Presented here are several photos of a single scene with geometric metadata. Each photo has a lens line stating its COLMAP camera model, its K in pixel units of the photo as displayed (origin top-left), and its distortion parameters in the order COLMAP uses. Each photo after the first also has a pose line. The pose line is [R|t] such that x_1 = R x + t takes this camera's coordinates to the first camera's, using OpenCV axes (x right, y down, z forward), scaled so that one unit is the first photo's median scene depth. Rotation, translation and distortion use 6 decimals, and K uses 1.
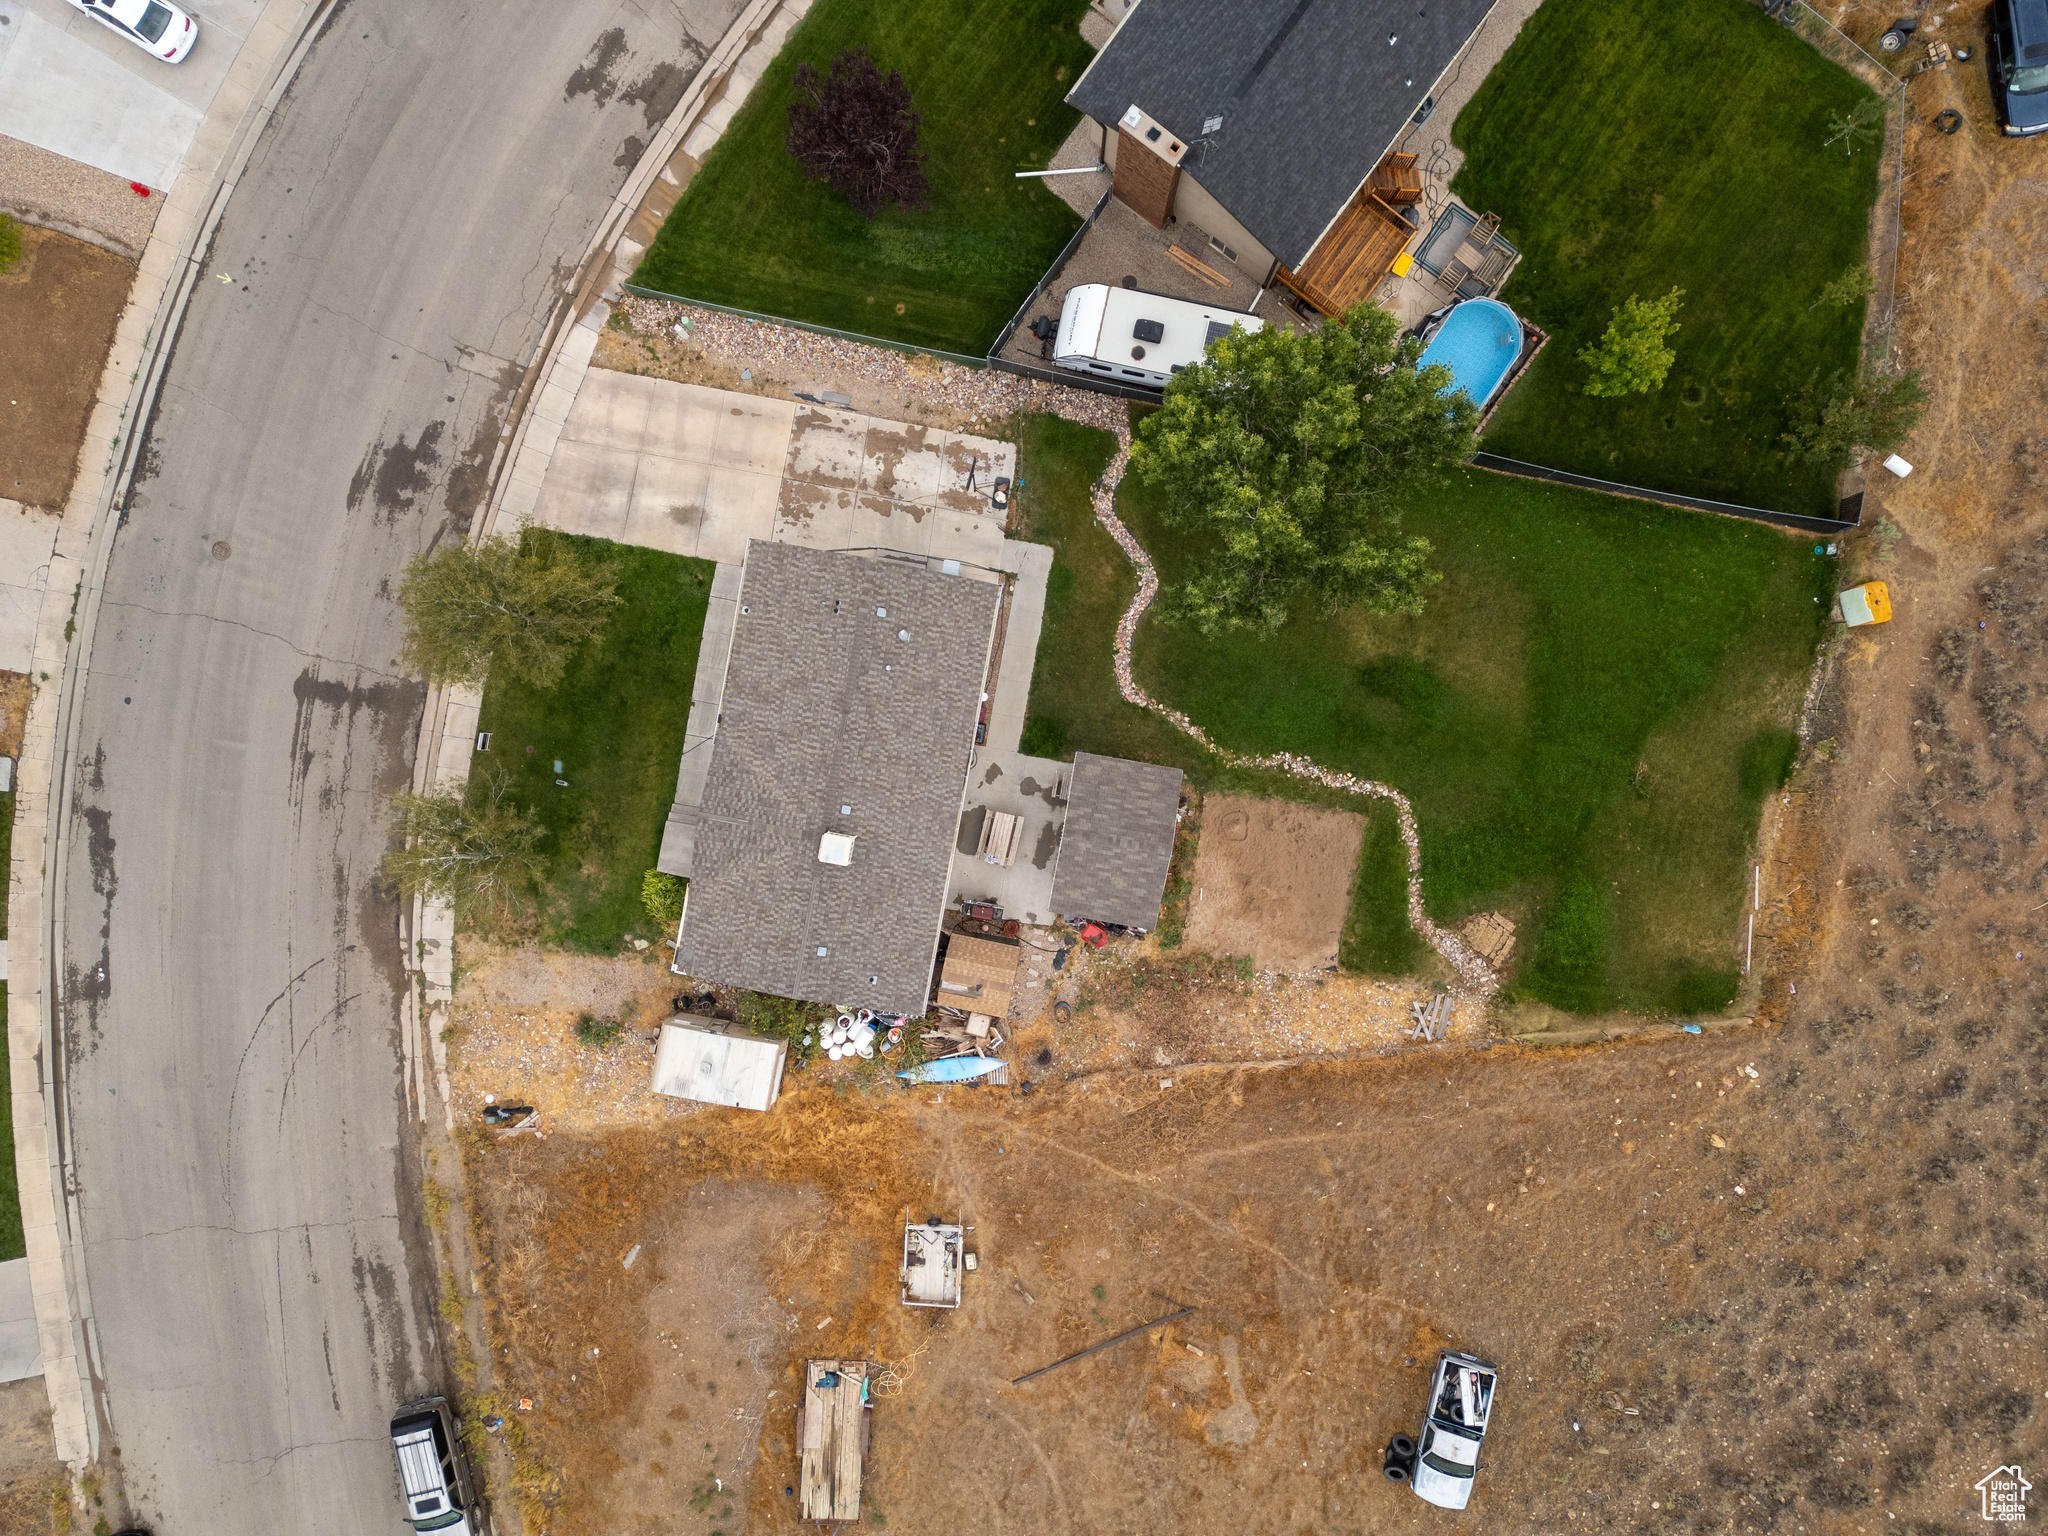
lens RADIAL K [[1433.4, 0, 1021.3], [0, 1433.4, 766.6], [0, 0, 1]] dist [0.050103, -0.033100]
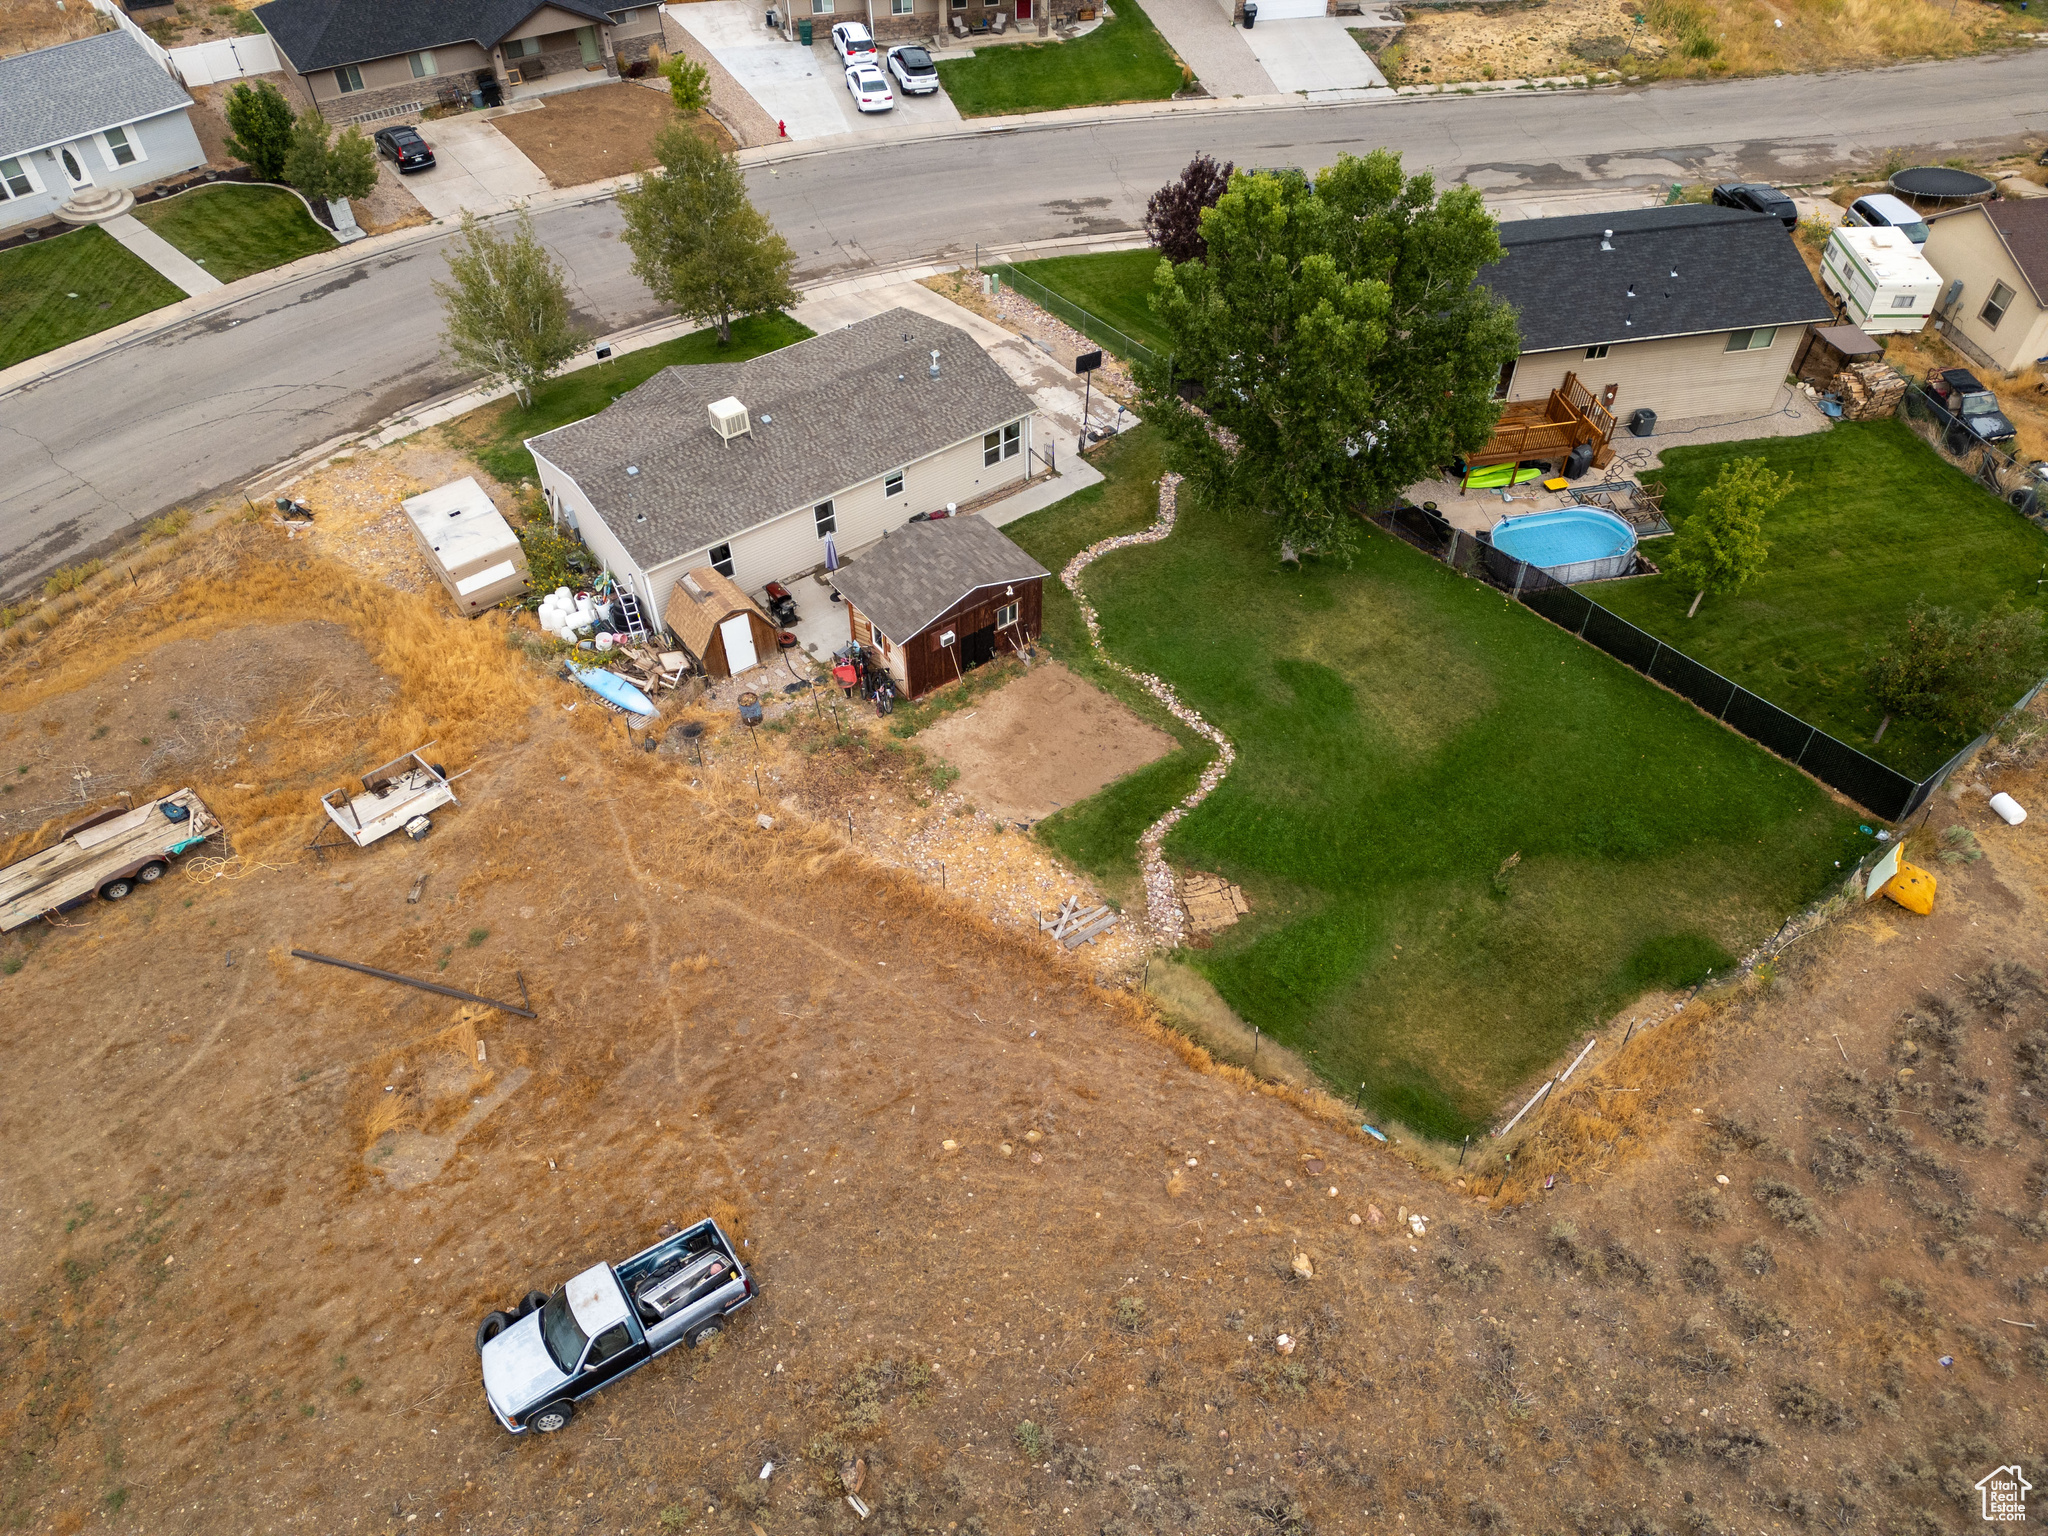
lens RADIAL K [[1433.4, 0, 1028.5], [0, 1433.4, 776.6], [0, 0, 1]] dist [0.050103, -0.033100]
pose [[0.734930, 0.491157, -0.467593, 0.545727], [-0.677949, 0.515631, -0.523936, 0.509378], [-0.016230, 0.702061, 0.711932, 0.429232]]
